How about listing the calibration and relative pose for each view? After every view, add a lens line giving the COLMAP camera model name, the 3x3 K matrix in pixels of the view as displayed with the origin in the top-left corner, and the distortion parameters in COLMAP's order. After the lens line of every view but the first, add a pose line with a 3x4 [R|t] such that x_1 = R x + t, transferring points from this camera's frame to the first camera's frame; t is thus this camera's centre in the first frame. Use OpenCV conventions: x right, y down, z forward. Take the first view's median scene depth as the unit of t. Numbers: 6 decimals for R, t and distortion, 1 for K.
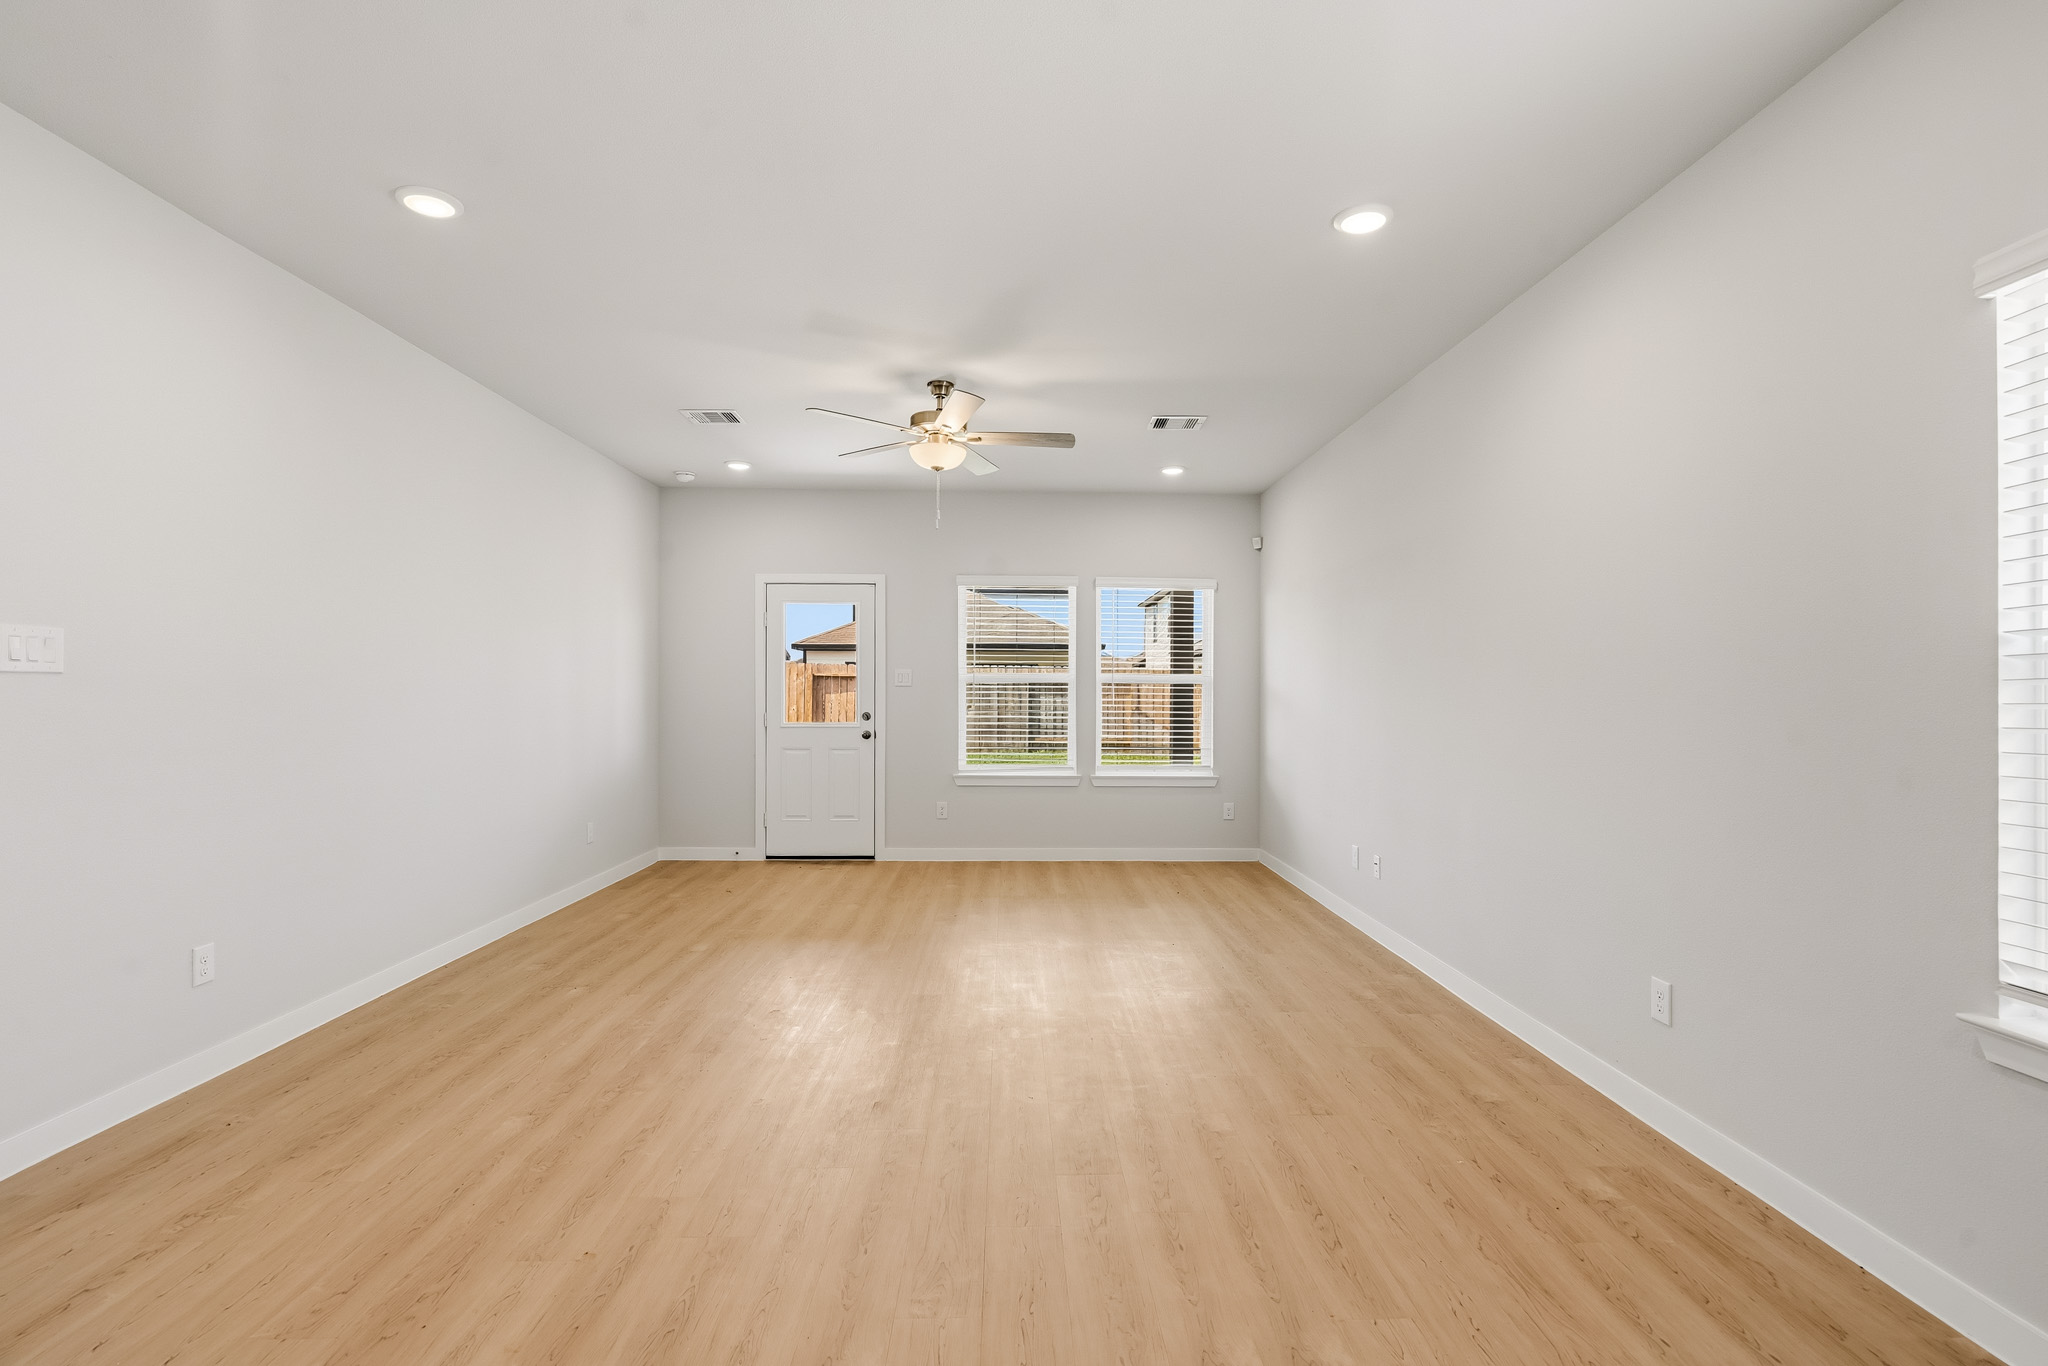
lens RADIAL K [[951.1, 0, 1034.3], [0, 951.1, 693.2], [0, 0, 1]] dist [-0.000775, -0.000135]
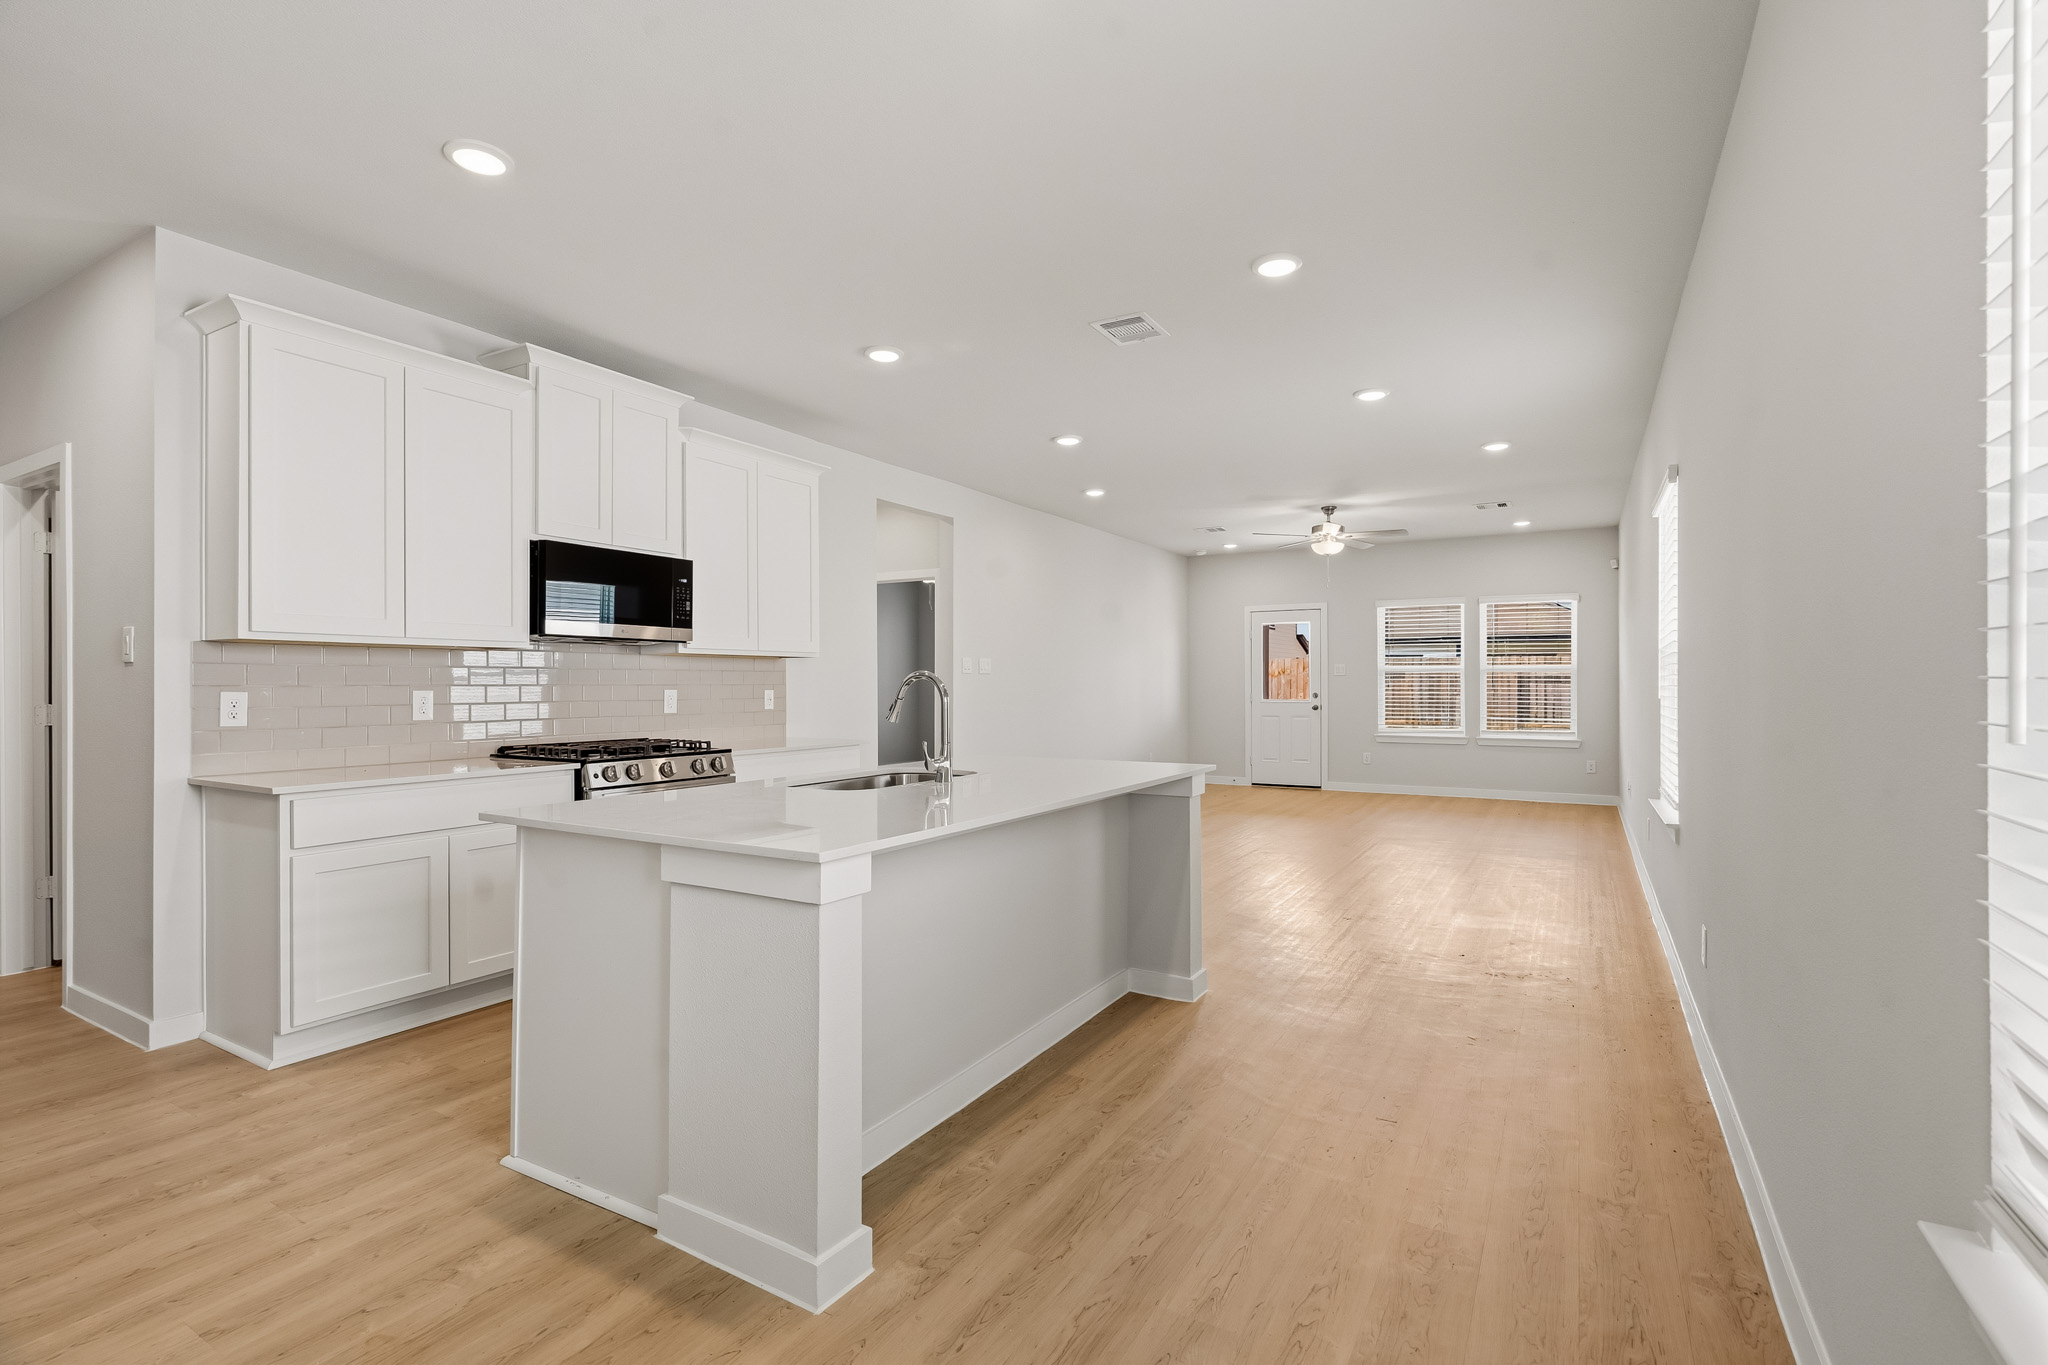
lens RADIAL K [[938.6, 0, 1036.1], [0, 938.6, 686.6], [0, 0, 1]] dist [-0.000675, -0.000207]
pose [[0.851763, -0.004003, -0.523912, 0.246052], [0.005338, 0.999985, 0.001039, 0.006736], [0.523900, -0.003681, 0.851772, -0.552007]]
